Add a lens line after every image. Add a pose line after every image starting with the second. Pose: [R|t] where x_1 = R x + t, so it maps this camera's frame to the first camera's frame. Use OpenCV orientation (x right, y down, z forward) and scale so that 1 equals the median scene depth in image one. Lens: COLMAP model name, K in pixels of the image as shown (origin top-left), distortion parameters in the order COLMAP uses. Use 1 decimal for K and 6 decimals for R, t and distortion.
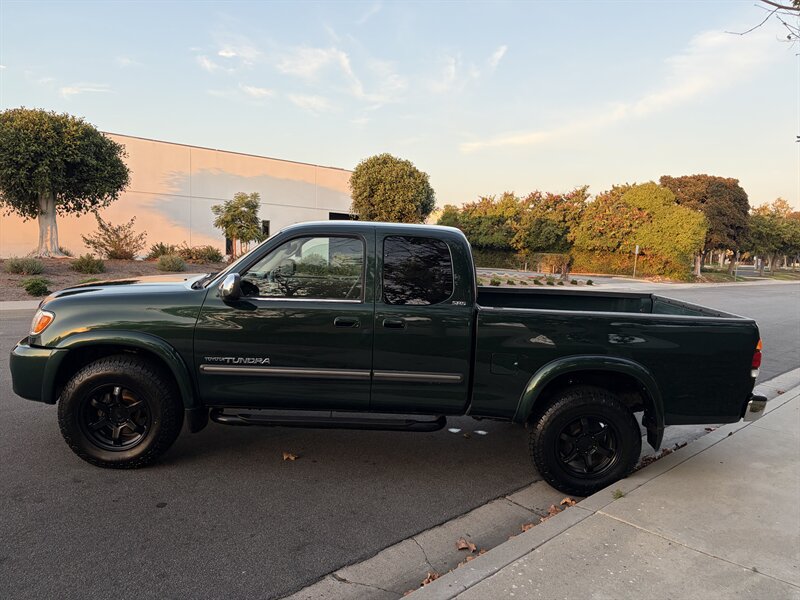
lens RADIAL K [[604.5, 0, 404.5], [0, 604.5, 306.9], [0, 0, 1]] dist [0.057360, -0.059082]
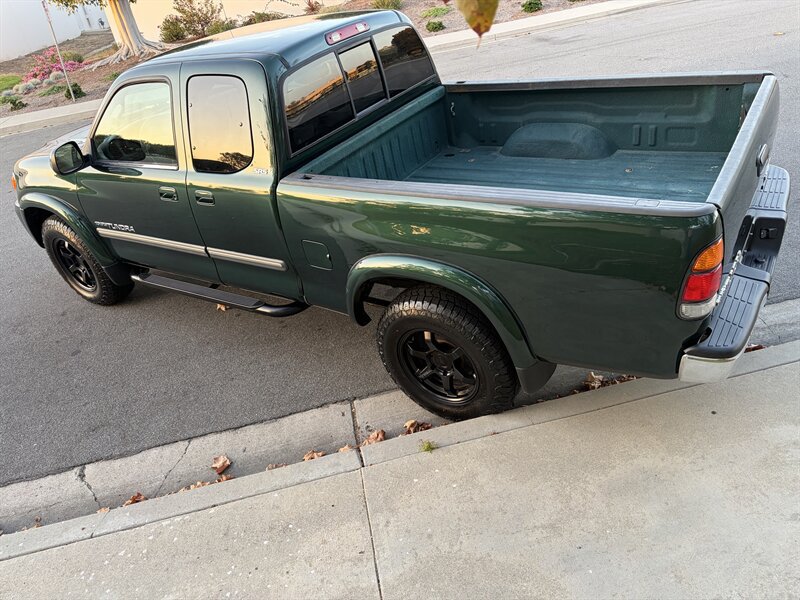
lens RADIAL K [[604.5, 0, 406.8], [0, 604.5, 301.2], [0, 0, 1]] dist [0.057360, -0.059082]
pose [[0.802606, 0.144150, -0.578830, 0.106873], [0.132873, 0.902778, 0.409067, -0.022176], [0.581522, -0.405231, 0.705422, 0.079496]]
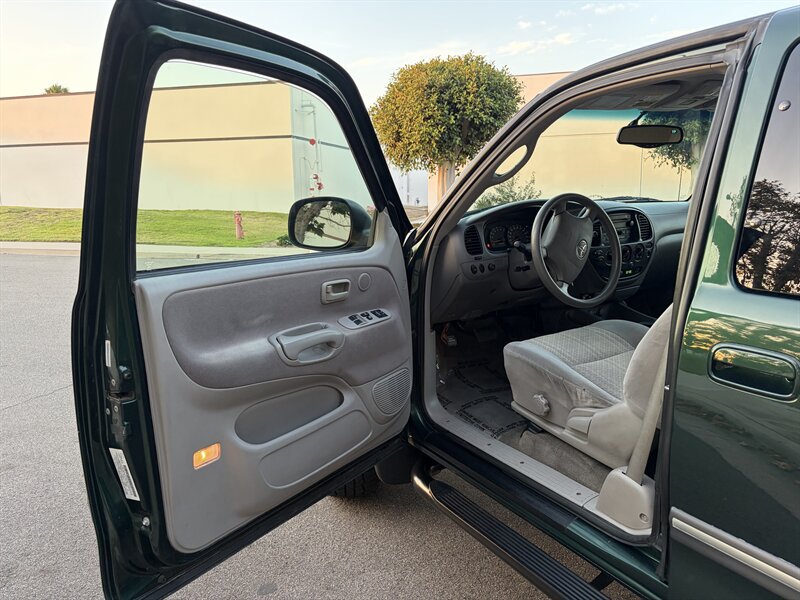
lens RADIAL K [[616.3, 0, 404.3], [0, 616.3, 293.6], [0, 0, 1]] dist [0.013178, -0.021969]
pose [[0.486525, 0.093247, -0.868677, 0.022703], [-0.047902, 0.995639, 0.080047, -0.002372], [0.872353, 0.002666, 0.488870, 0.112694]]
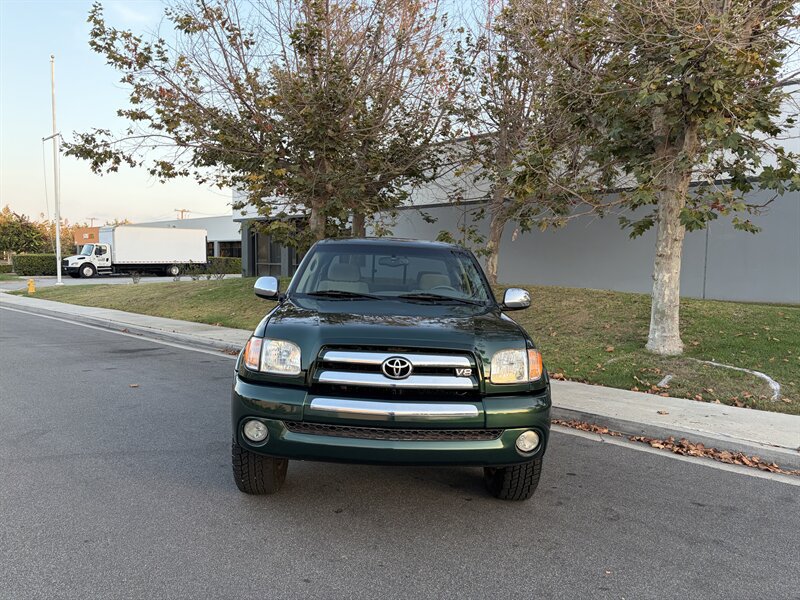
lens RADIAL K [[604.5, 0, 395.8], [0, 604.5, 302.7], [0, 0, 1]] dist [0.057360, -0.059082]
pose [[0.003235, -0.100277, 0.994954, -0.220833], [0.079584, 0.991829, 0.099703, -0.024601], [-0.996823, 0.078860, 0.011189, 0.180791]]
